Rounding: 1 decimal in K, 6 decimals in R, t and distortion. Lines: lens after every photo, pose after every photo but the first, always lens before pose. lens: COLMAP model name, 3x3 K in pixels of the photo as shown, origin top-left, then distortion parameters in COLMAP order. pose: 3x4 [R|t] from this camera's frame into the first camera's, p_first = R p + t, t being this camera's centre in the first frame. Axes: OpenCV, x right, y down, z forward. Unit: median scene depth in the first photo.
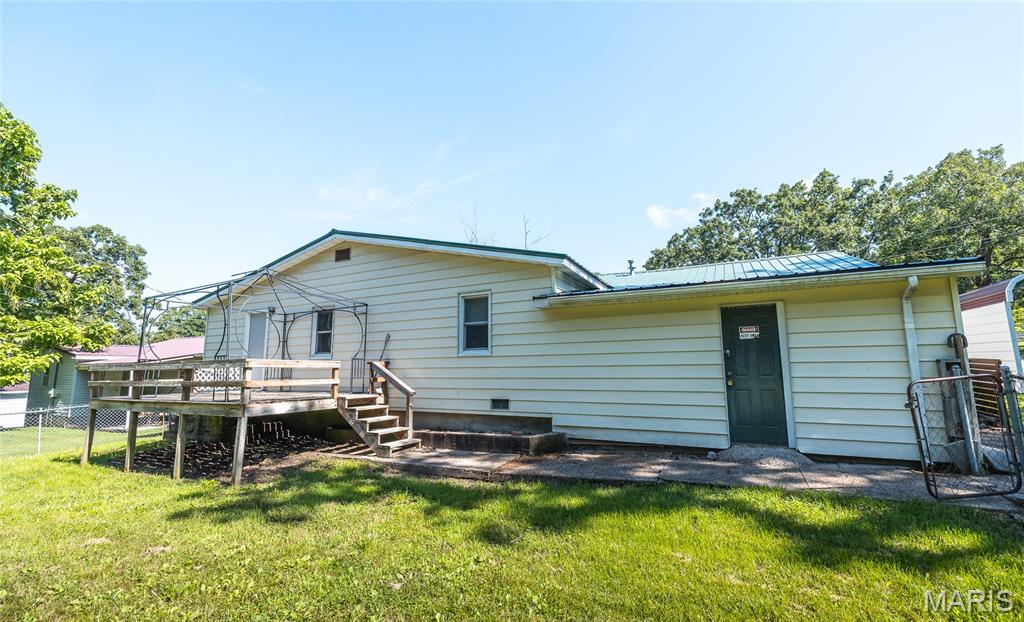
lens RADIAL K [[433.7, 0, 512.0], [0, 433.7, 311.0], [0, 0, 1]] dist [-0.001137, 0.000012]
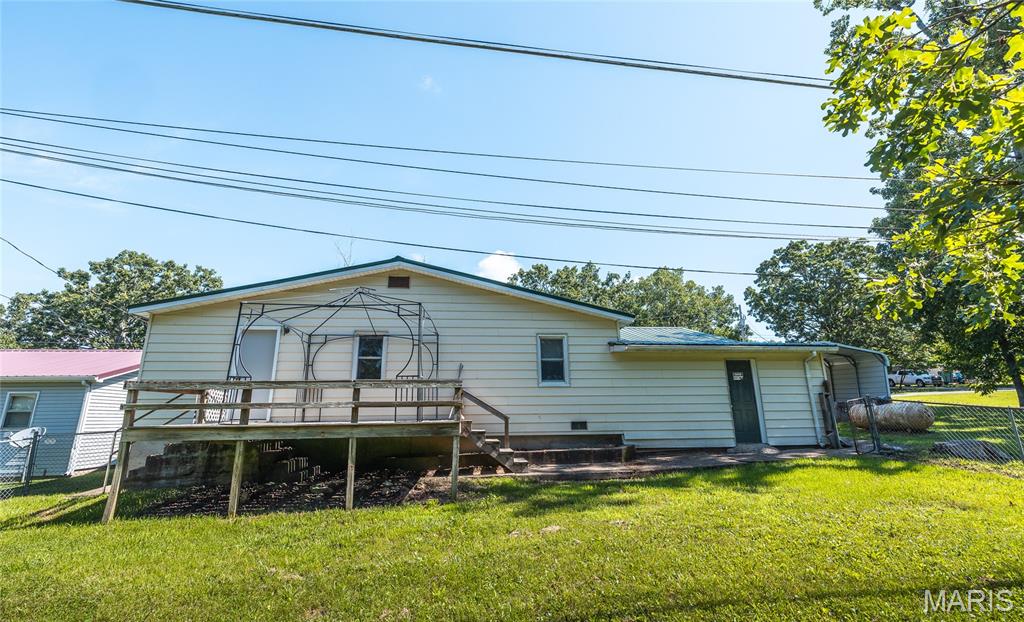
lens RADIAL K [[433.7, 0, 512.0], [0, 433.7, 311.0], [0, 0, 1]] dist [-0.001137, 0.000012]
pose [[0.844372, 0.124957, 0.520981, -0.846022], [-0.070348, 0.989860, -0.123403, 0.052249], [-0.531118, 0.067548, 0.844601, 0.018733]]
